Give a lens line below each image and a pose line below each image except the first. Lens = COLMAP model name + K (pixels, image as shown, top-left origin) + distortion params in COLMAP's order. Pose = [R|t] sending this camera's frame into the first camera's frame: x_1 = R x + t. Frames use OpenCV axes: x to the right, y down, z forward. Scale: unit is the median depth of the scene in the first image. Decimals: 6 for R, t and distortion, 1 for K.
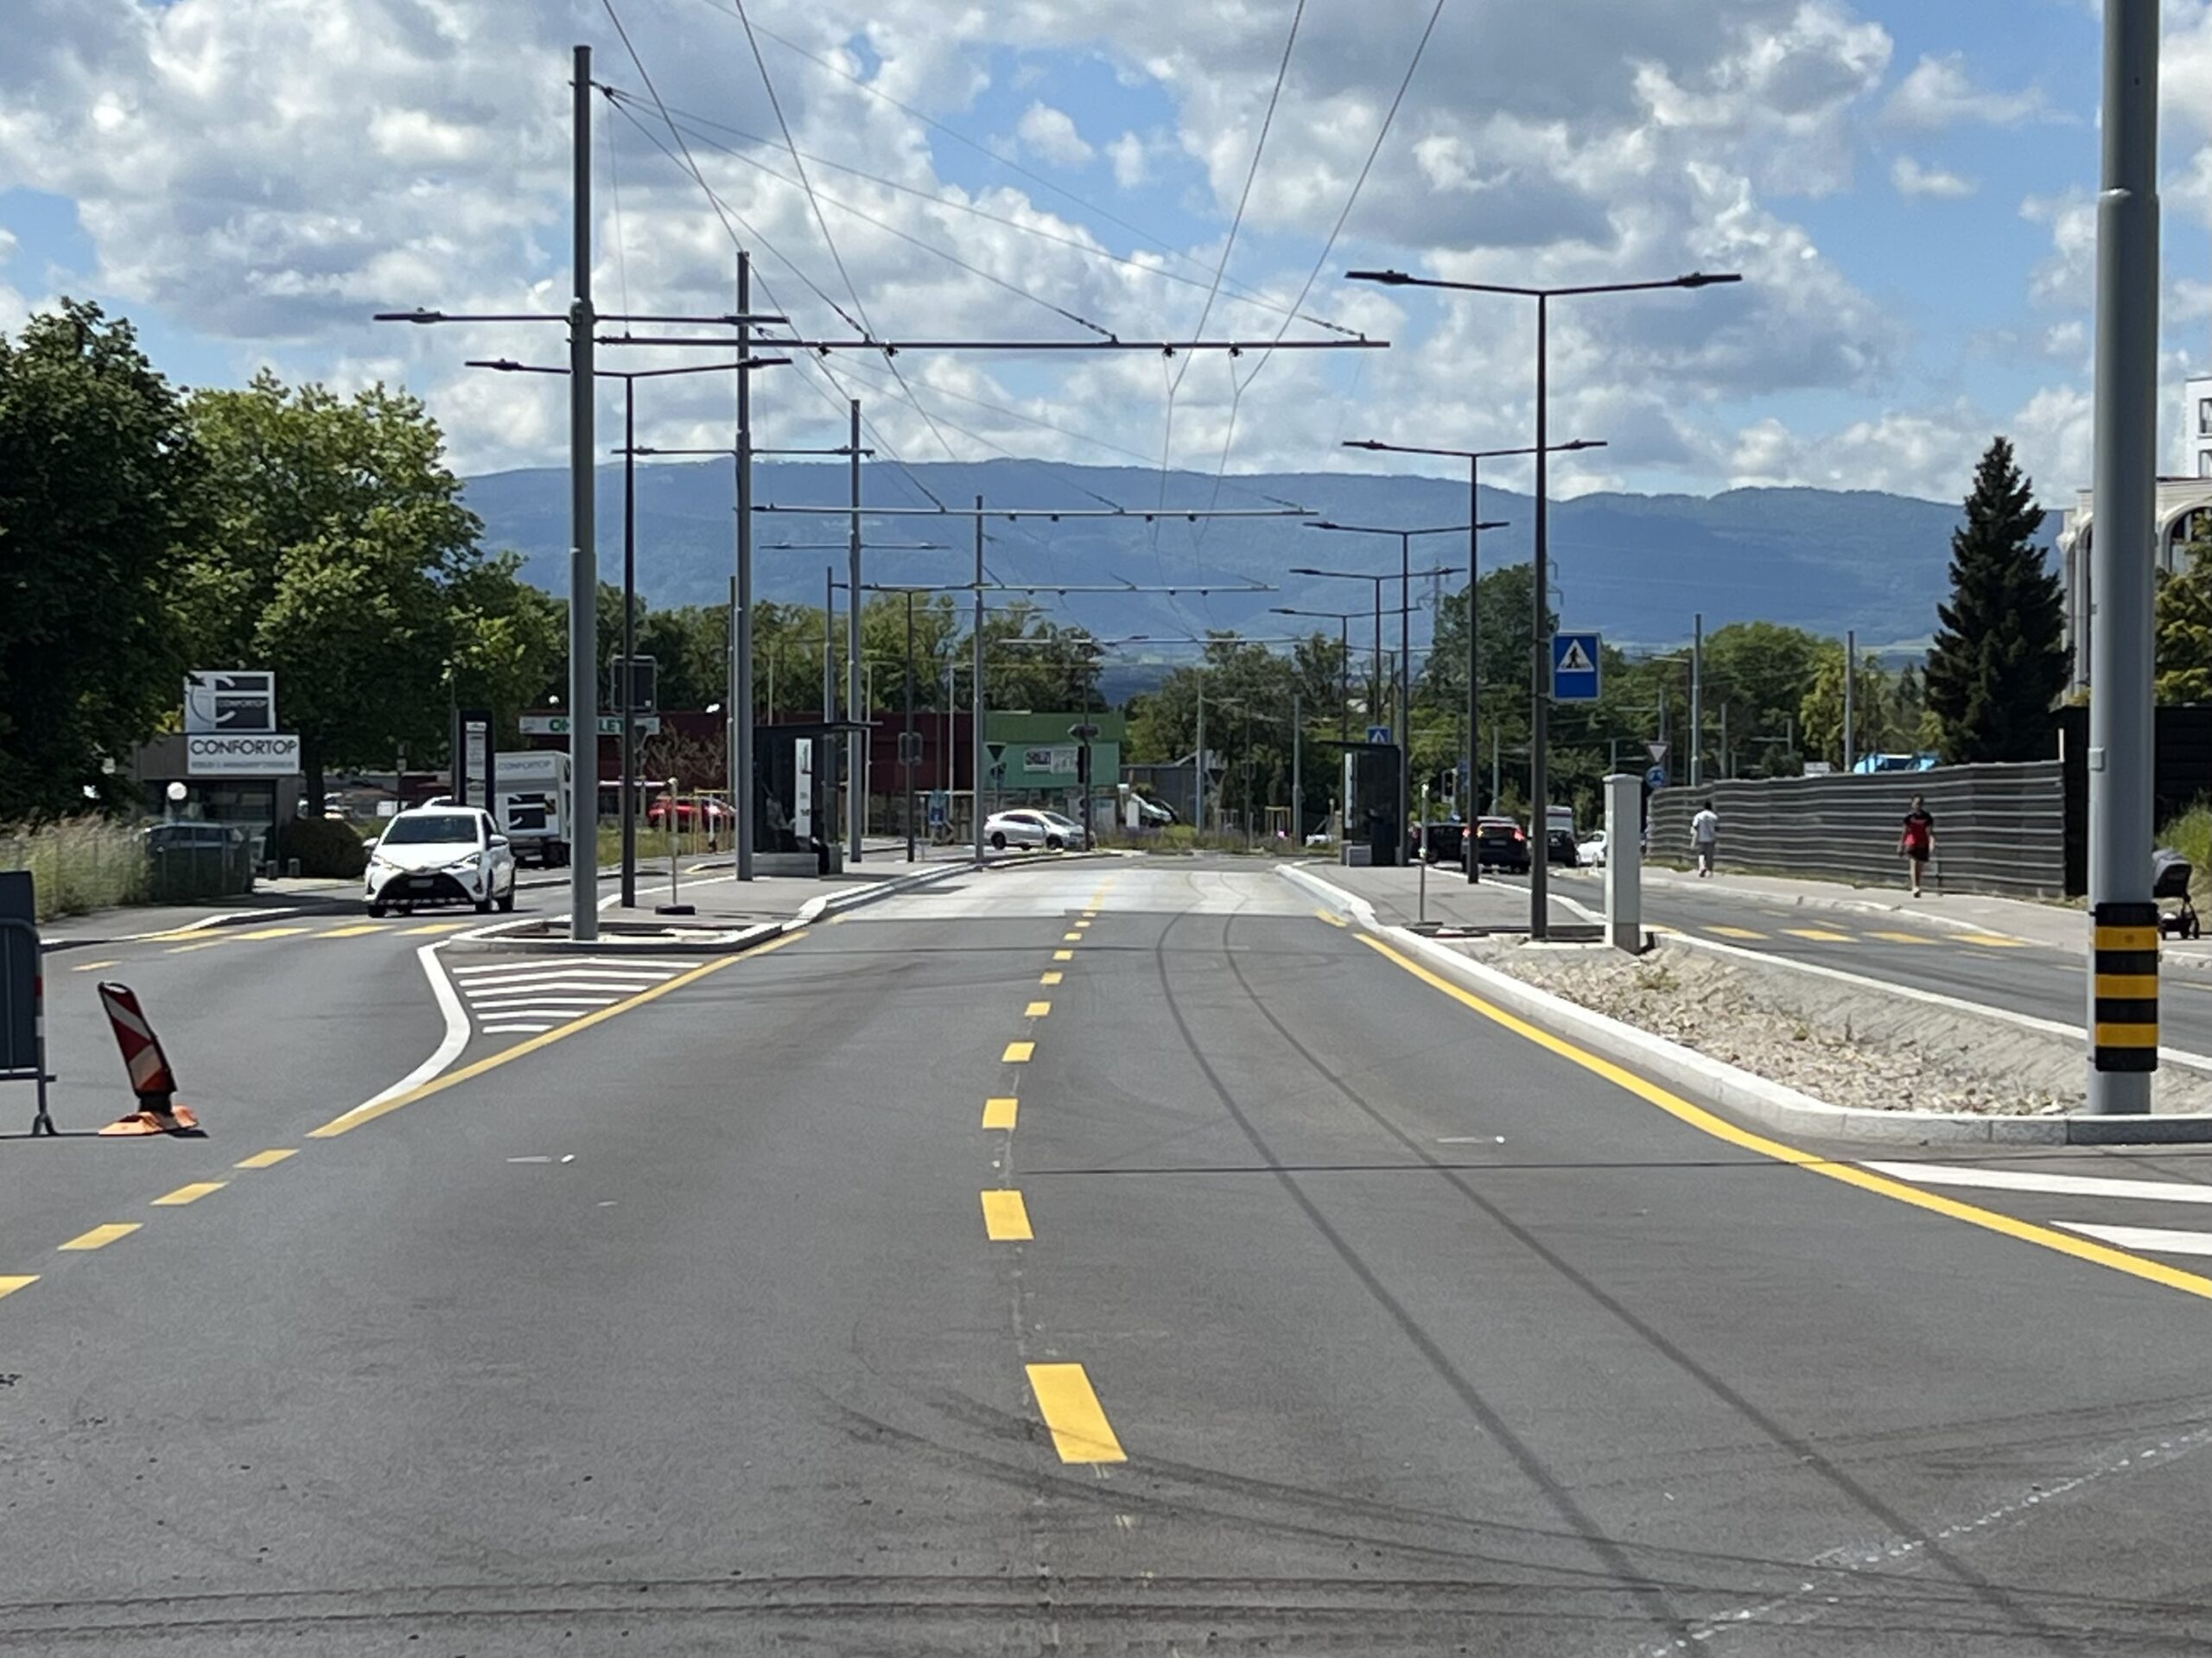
lens RADIAL K [[4300.7, 0, 1109.5], [0, 4300.7, 825.7], [0, 0, 1]] dist [-0.031070, 0.000000]
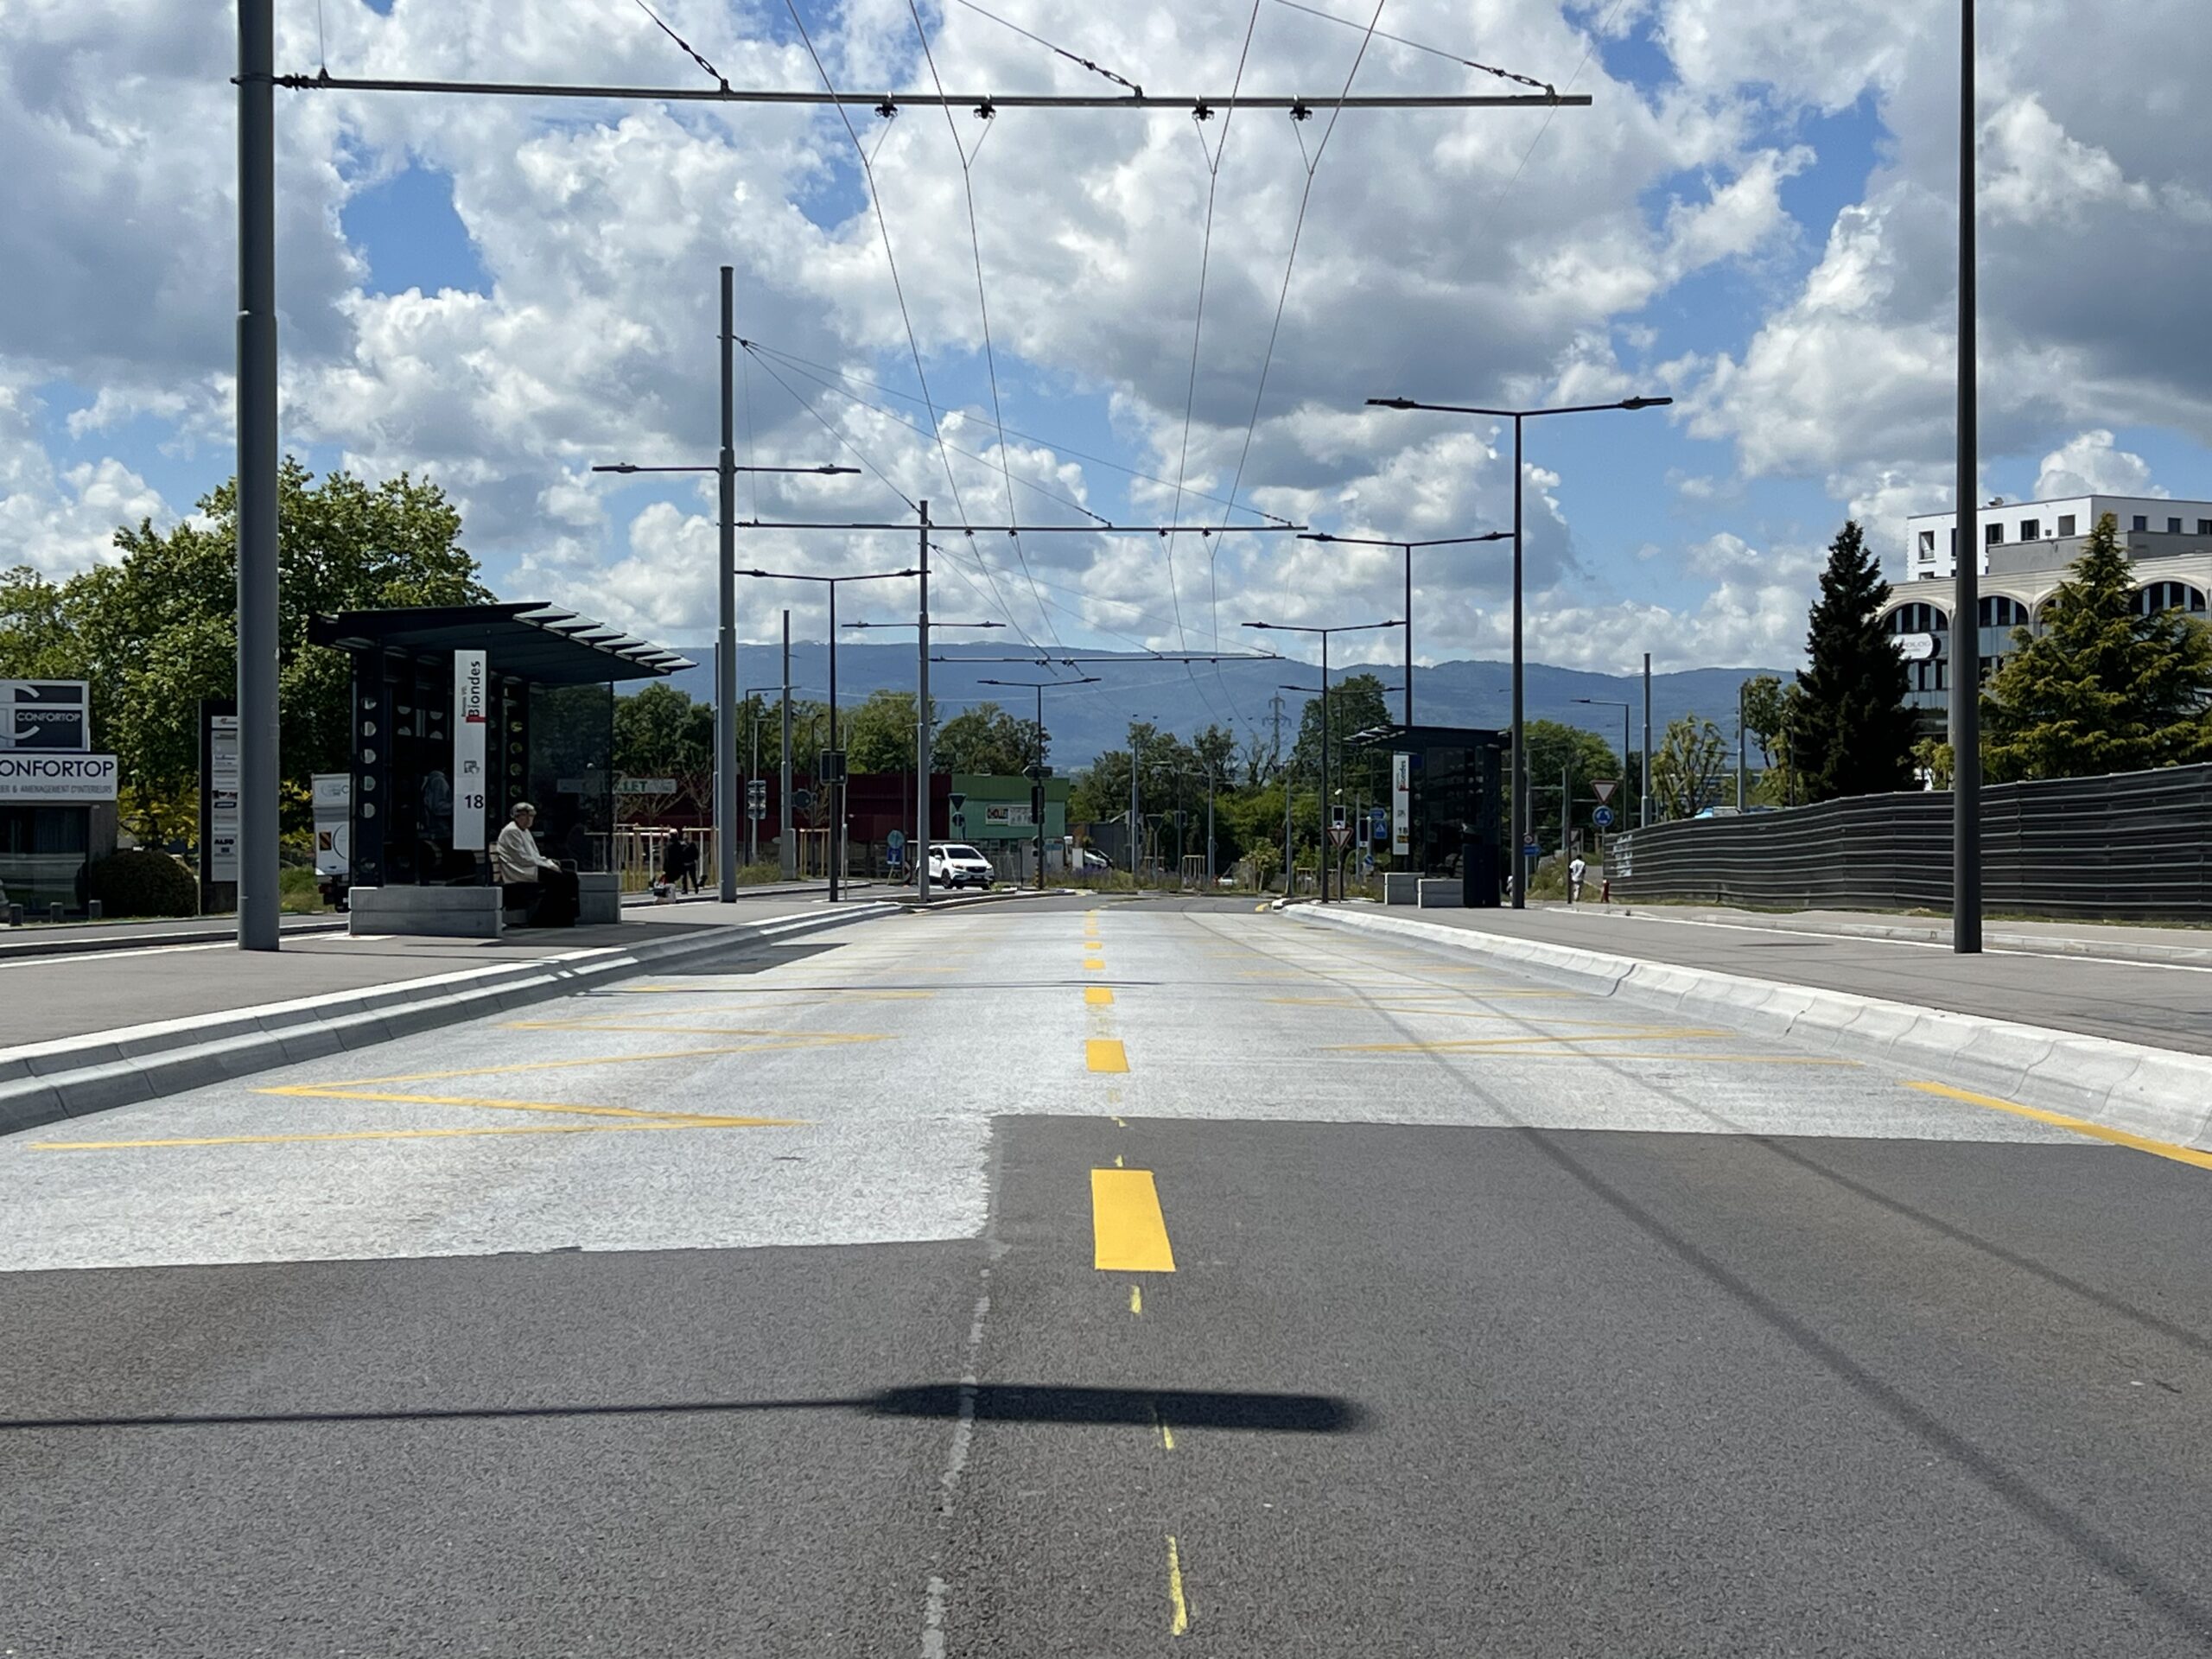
lens RADIAL K [[3236.0, 0, 1103.6], [0, 3236.0, 829.4], [0, 0, 1]] dist [0.062718, 0.000000]
pose [[0.999881, -0.001946, 0.015325, -0.001392], [0.002155, 0.999905, -0.013614, 0.001296], [-0.015297, 0.013645, 0.999790, 0.158193]]
